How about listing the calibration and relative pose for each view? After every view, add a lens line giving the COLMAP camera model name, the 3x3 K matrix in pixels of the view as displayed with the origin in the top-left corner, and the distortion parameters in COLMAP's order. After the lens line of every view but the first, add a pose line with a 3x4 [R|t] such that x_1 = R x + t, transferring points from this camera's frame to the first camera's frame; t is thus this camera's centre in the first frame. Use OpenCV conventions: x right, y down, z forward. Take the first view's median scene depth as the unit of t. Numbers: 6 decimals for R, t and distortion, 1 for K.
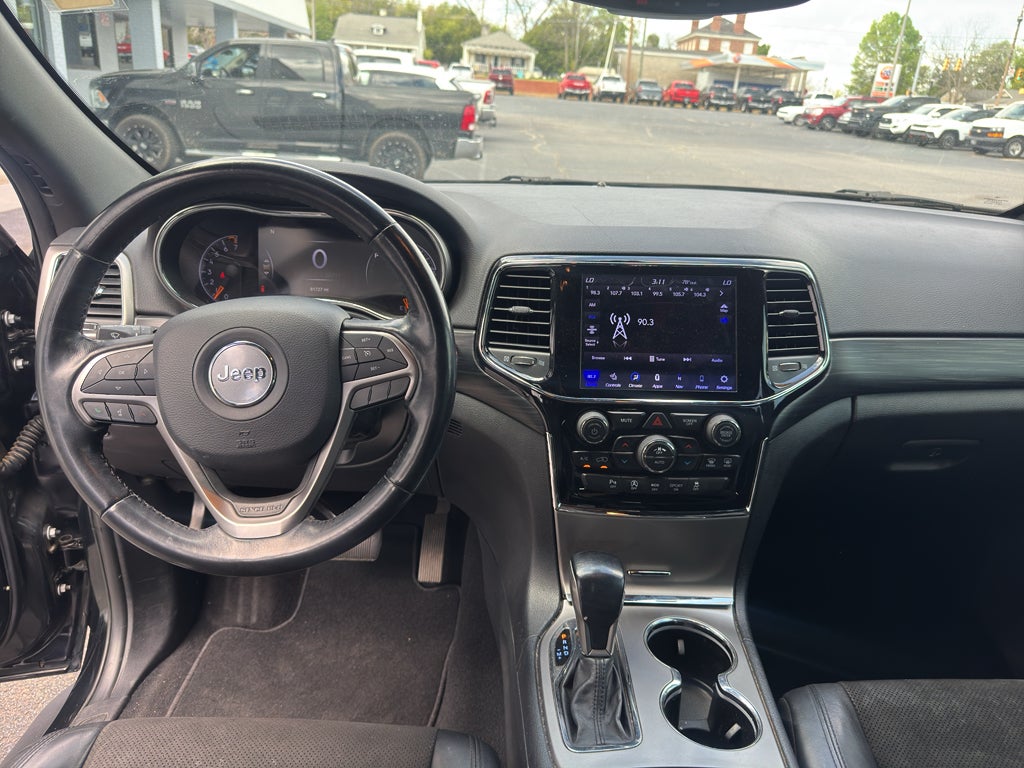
lens RADIAL K [[725.5, 0, 513.9], [0, 725.5, 381.2], [0, 0, 1]] dist [-0.002289, -0.007670]
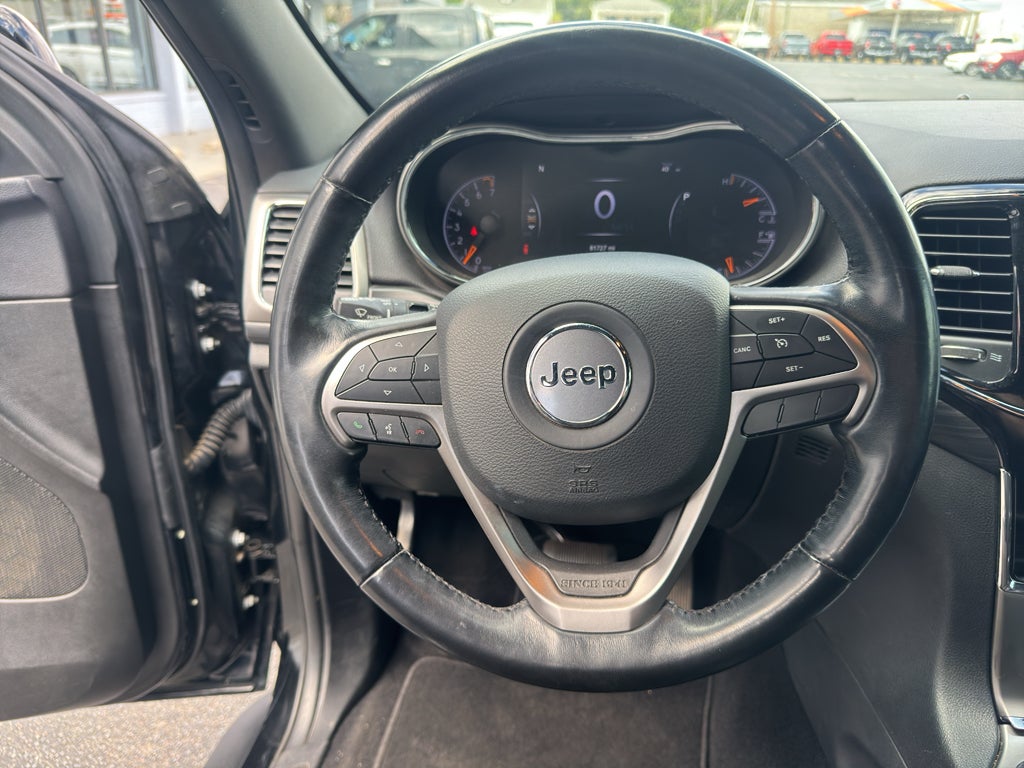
lens RADIAL K [[730.4, 0, 512.0], [0, 730.4, 384.0], [0, 0, 1]] dist [0.019353, -0.027614]
pose [[0.986036, 0.019177, -0.165424, -0.172975], [-0.013016, 0.999184, 0.038245, -0.013625], [0.166022, -0.035557, 0.985481, 0.193191]]
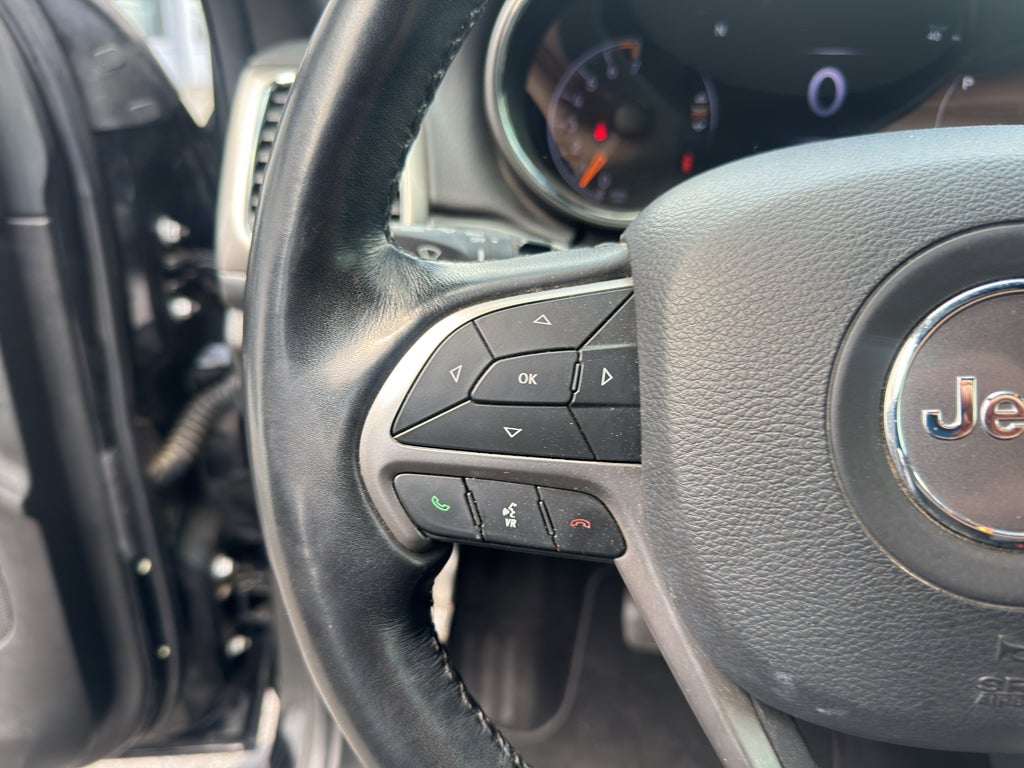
lens RADIAL K [[760.4, 0, 512.0], [0, 760.4, 371.6], [0, 0, 1]] dist [-0.012180, -0.009068]
pose [[0.981720, 0.048824, -0.183963, -0.263436], [-0.038957, 0.997621, 0.056876, -0.016636], [0.186302, -0.048669, 0.981286, 0.379683]]
